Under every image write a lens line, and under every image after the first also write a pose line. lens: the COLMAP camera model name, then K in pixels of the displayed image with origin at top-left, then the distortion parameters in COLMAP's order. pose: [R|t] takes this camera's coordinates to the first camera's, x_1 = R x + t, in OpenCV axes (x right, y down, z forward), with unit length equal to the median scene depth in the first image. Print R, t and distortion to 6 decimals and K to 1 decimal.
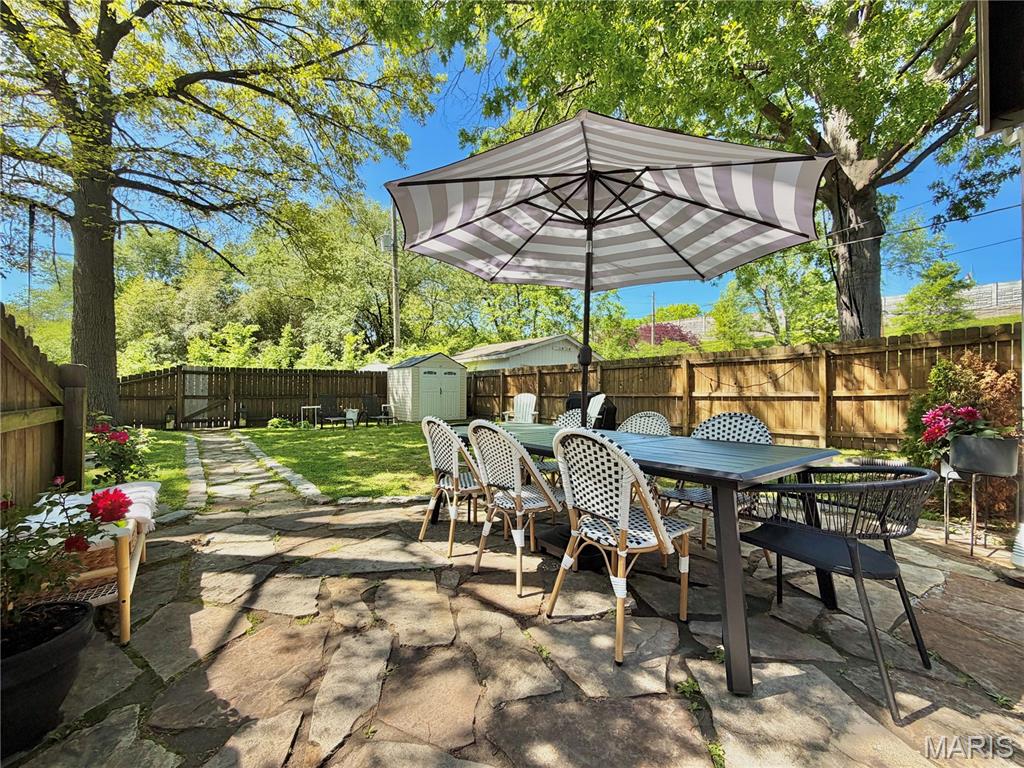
lens RADIAL K [[409.3, 0, 512.0], [0, 409.3, 384.0], [0, 0, 1]] dist [-0.000031, -0.000094]
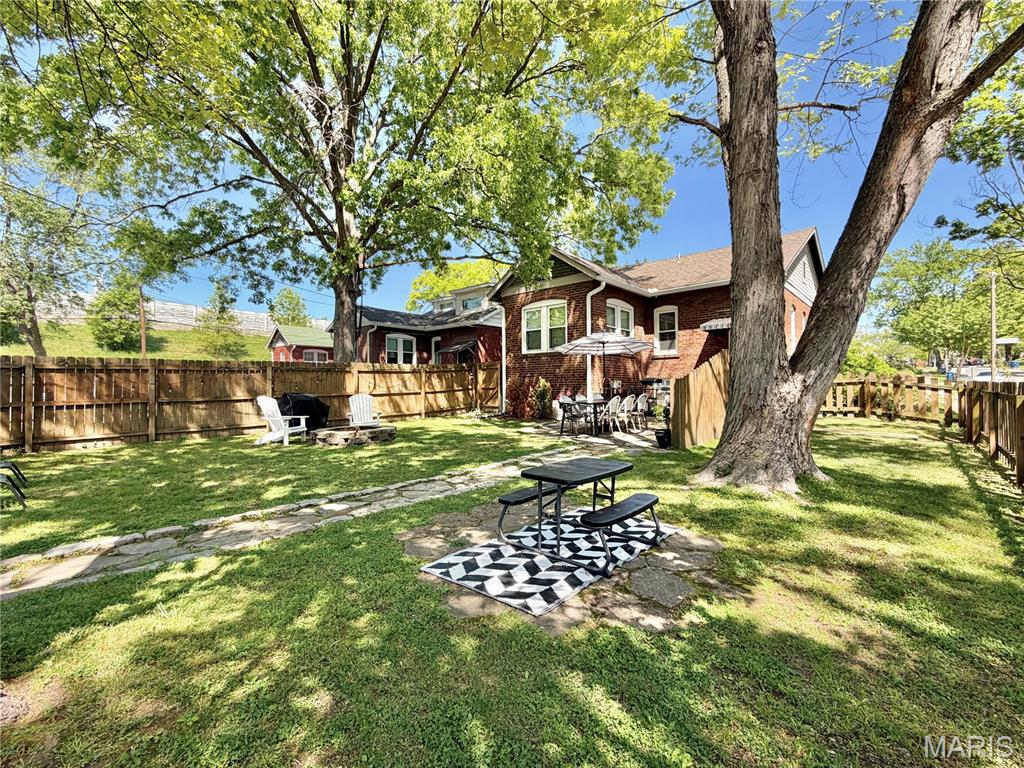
lens RADIAL K [[445.2, 0, 512.0], [0, 445.2, 384.0], [0, 0, 1]] dist [0.000311, 0.000028]
pose [[-0.138817, 0.004526, 0.990308, -1.460618], [-0.001811, 0.999987, -0.004824, 0.001577], [-0.990316, -0.002463, -0.138807, 0.924002]]
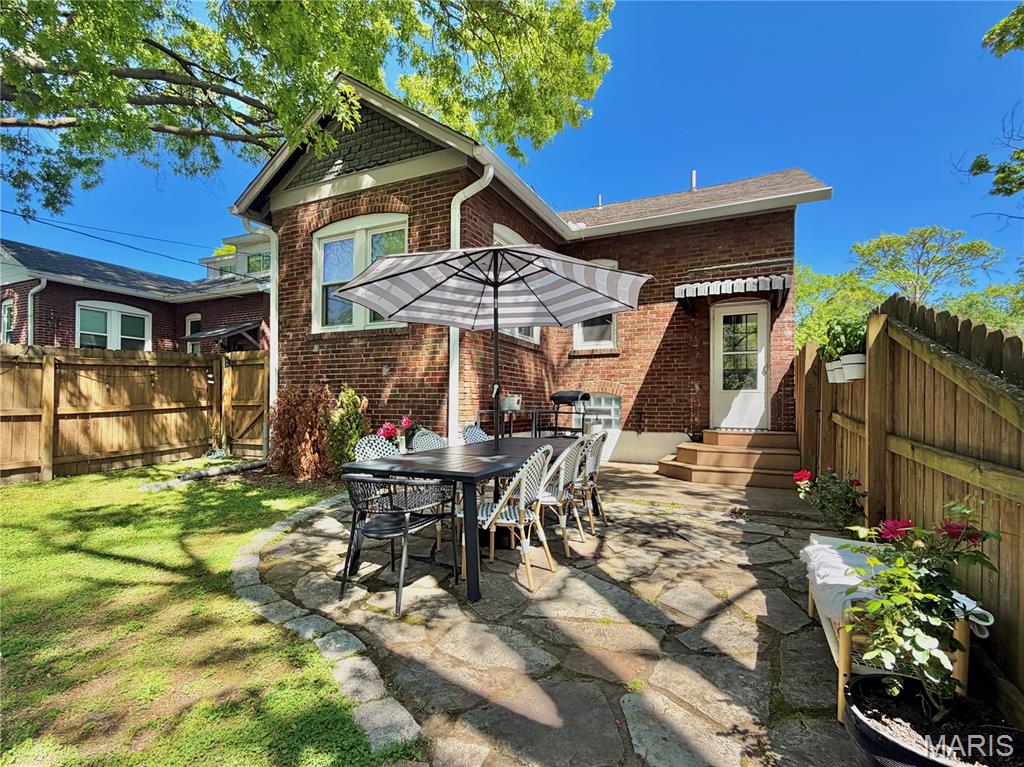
lens RADIAL K [[487.1, 0, 509.2], [0, 487.1, 402.1], [0, 0, 1]] dist [-0.000688, -0.000330]
pose [[-0.410483, -0.006823, 0.911843, -0.468671], [-0.016977, 0.999856, -0.000160, -0.008961], [-0.911710, -0.015546, -0.410540, 0.603756]]
